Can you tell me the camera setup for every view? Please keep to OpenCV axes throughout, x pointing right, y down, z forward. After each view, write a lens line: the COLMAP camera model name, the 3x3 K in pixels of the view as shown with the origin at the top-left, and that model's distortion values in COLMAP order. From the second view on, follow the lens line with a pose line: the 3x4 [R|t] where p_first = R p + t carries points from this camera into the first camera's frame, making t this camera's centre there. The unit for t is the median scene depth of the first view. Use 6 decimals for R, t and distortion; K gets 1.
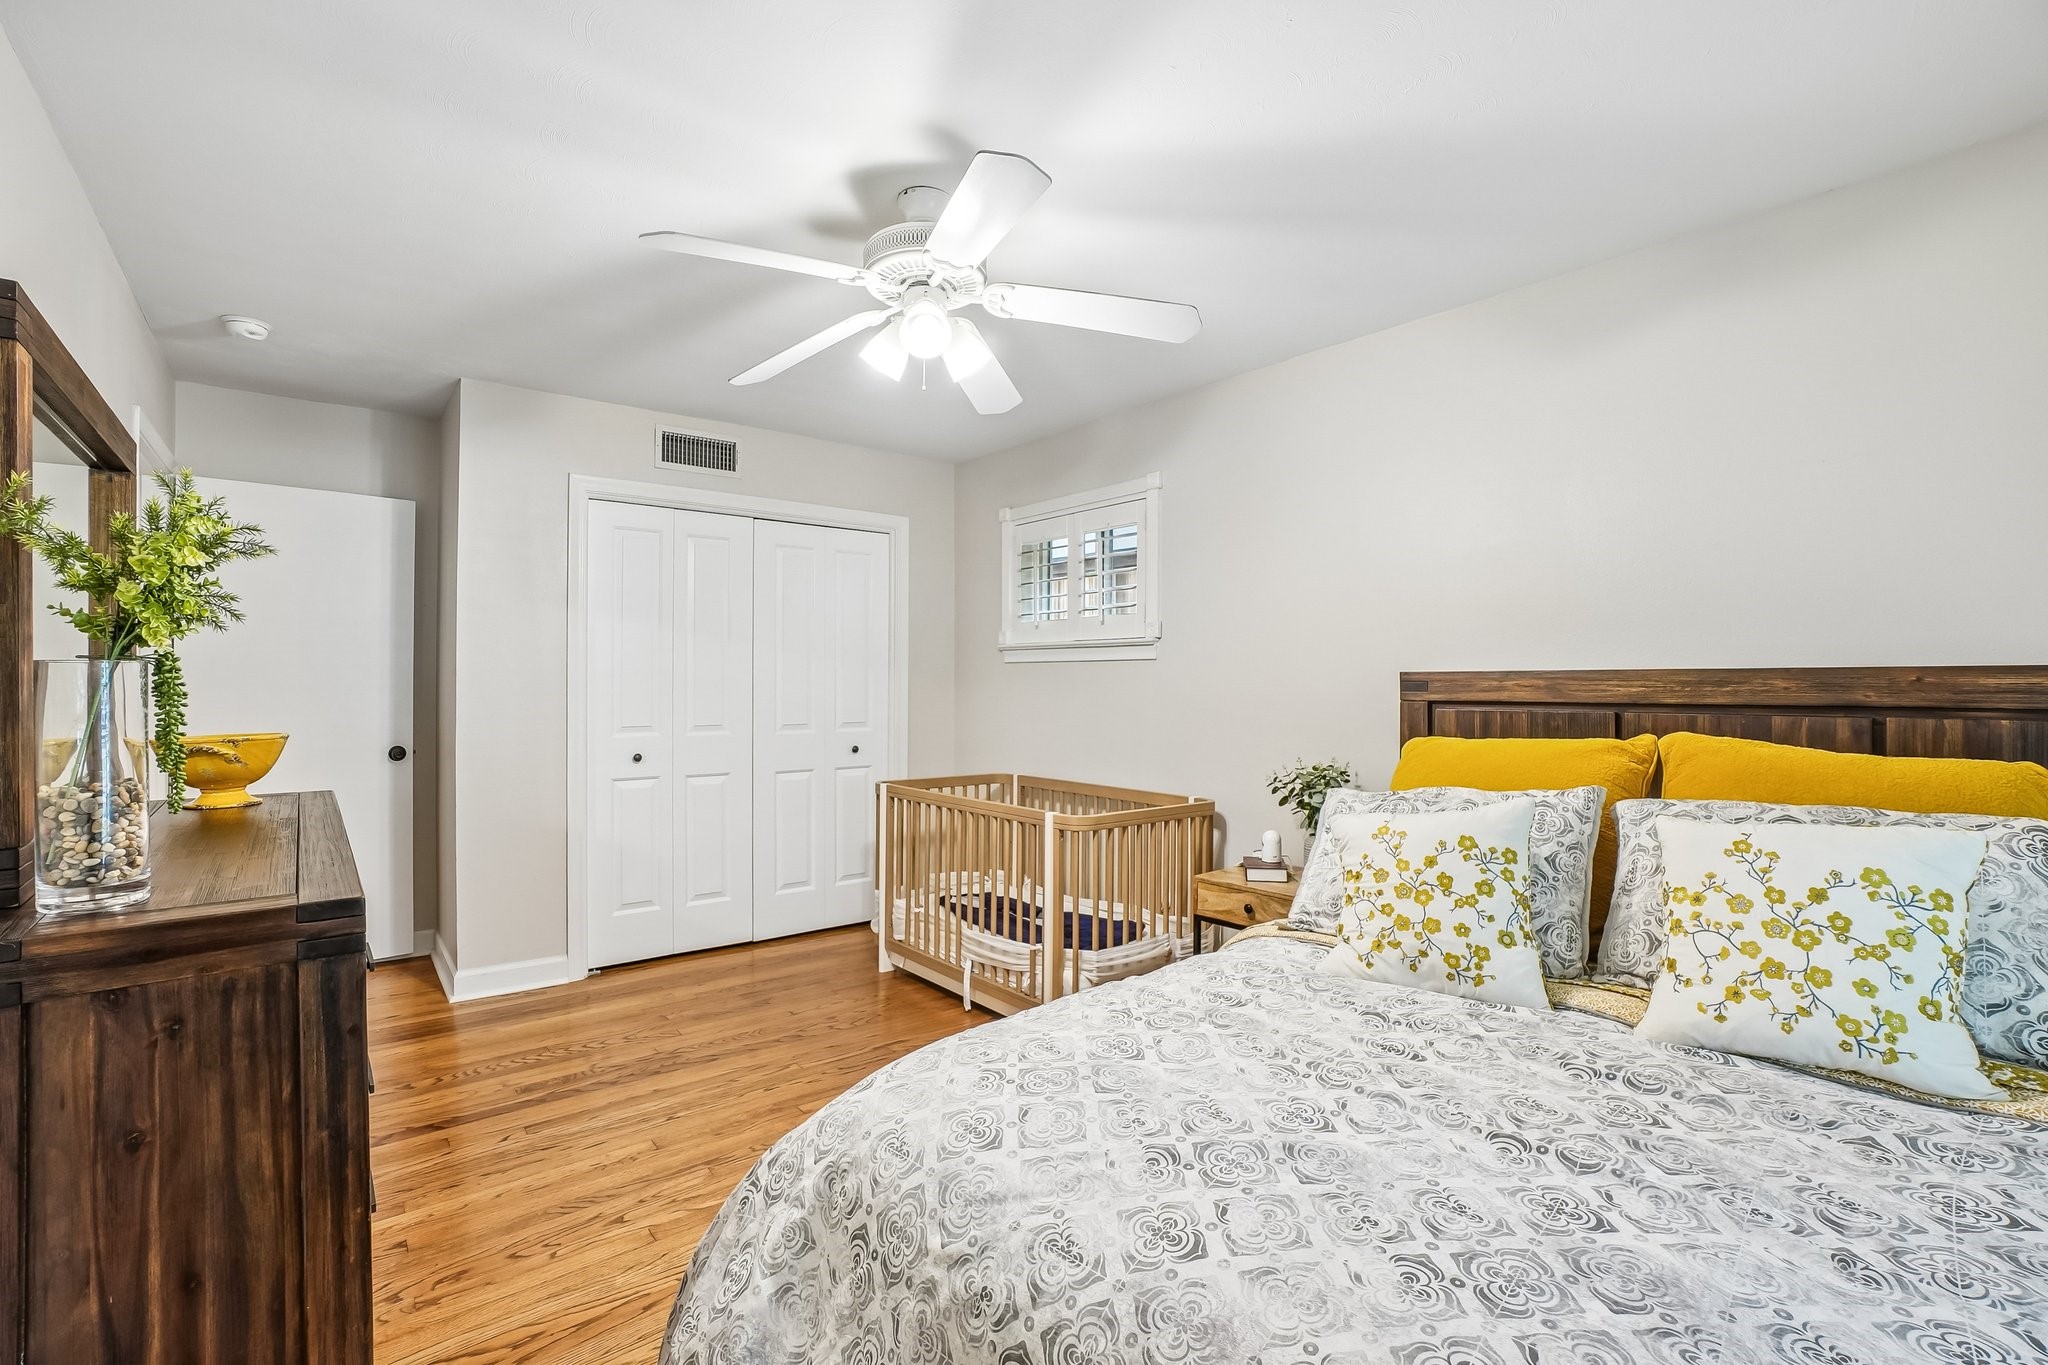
lens RADIAL K [[902.4, 0, 1005.1], [0, 902.4, 678.5], [0, 0, 1]] dist [-0.058371, 0.000204]
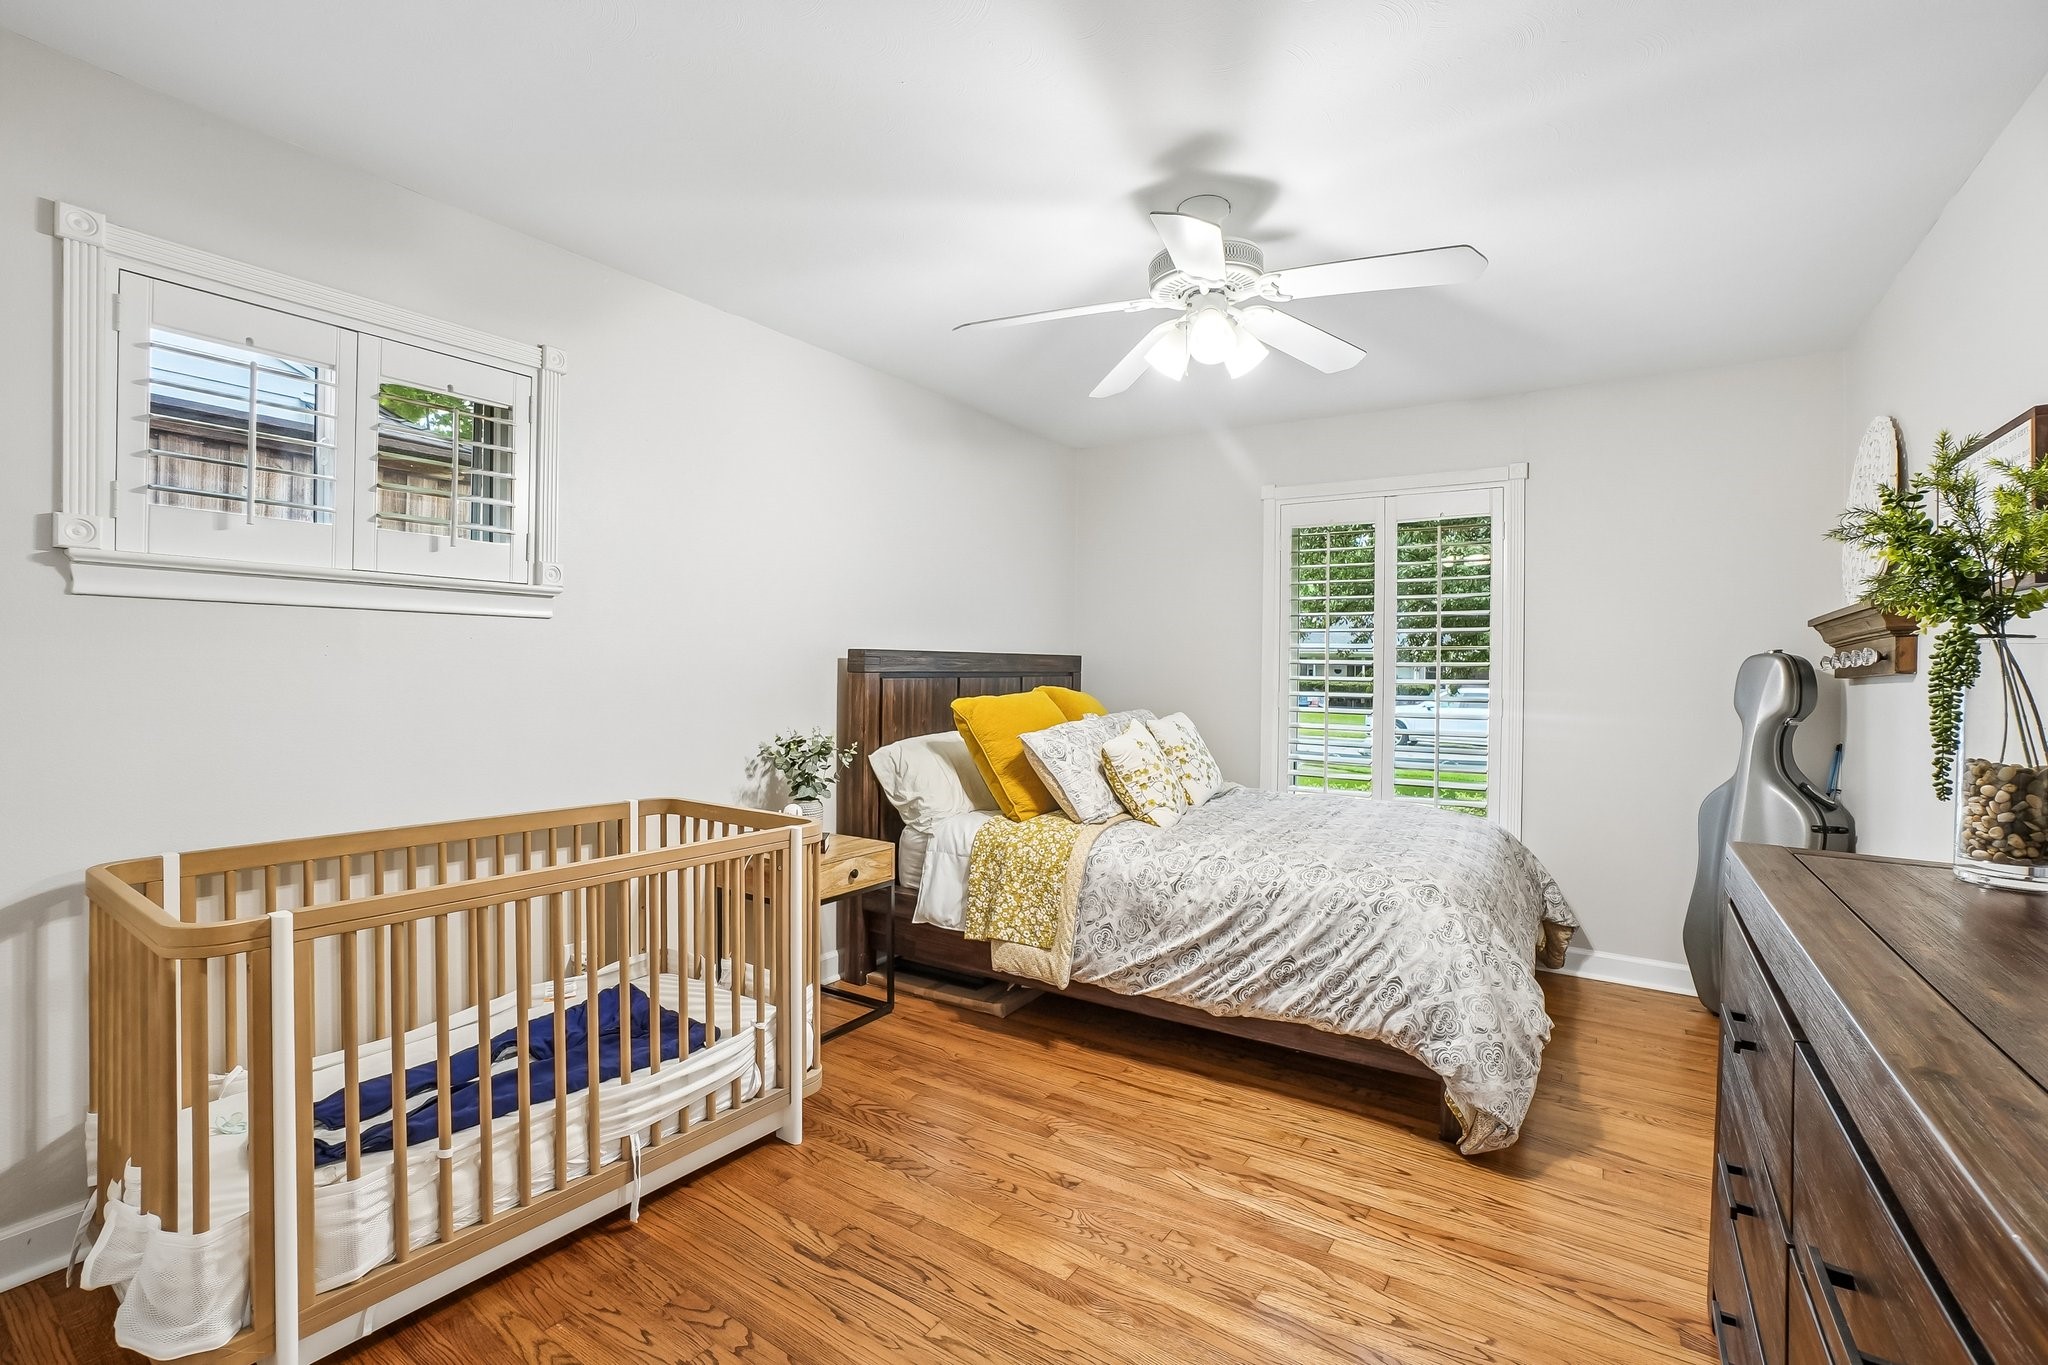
lens RADIAL K [[902.4, 0, 1005.1], [0, 902.4, 678.5], [0, 0, 1]] dist [-0.058371, 0.000204]
pose [[-0.310516, -0.011510, 0.950498, -0.678835], [-0.011369, 0.999900, 0.008394, 0.016827], [-0.950500, -0.008199, -0.310616, 1.006106]]
